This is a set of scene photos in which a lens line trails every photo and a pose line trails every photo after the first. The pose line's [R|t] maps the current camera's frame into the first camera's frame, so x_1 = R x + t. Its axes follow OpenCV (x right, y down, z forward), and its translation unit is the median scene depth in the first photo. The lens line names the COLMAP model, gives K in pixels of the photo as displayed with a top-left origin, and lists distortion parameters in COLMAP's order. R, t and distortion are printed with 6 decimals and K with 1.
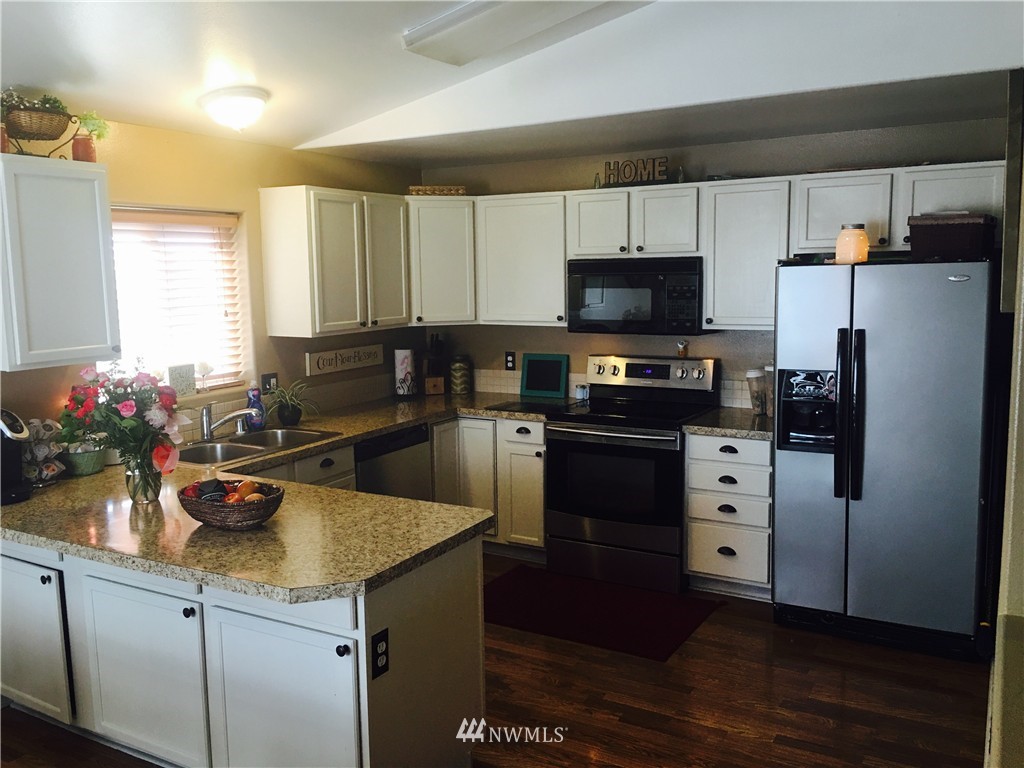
lens RADIAL K [[865.9, 0, 512.0], [0, 865.9, 384.0], [0, 0, 1]] dist [0.004428, 0.003510]
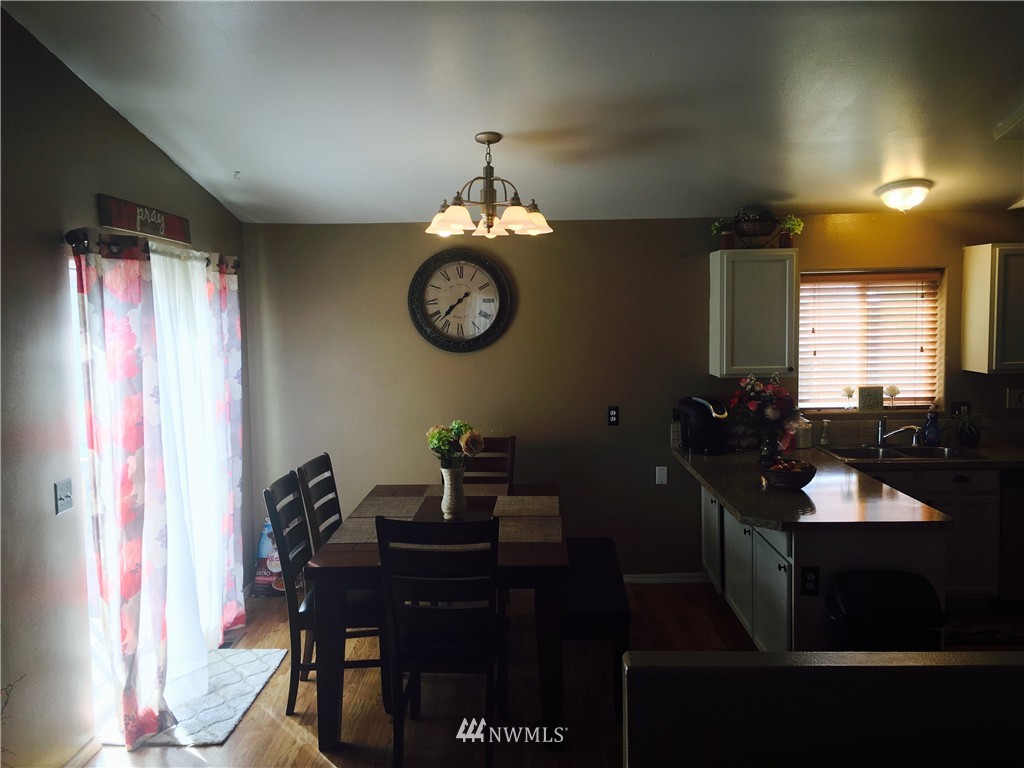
lens RADIAL K [[865.9, 0, 512.0], [0, 865.9, 384.0], [0, 0, 1]] dist [0.004428, 0.003510]
pose [[0.459065, 0.083264, -0.884492, 0.531128], [-0.108374, 0.993411, 0.037270, -0.015101], [0.881768, 0.078747, 0.465064, -0.102190]]
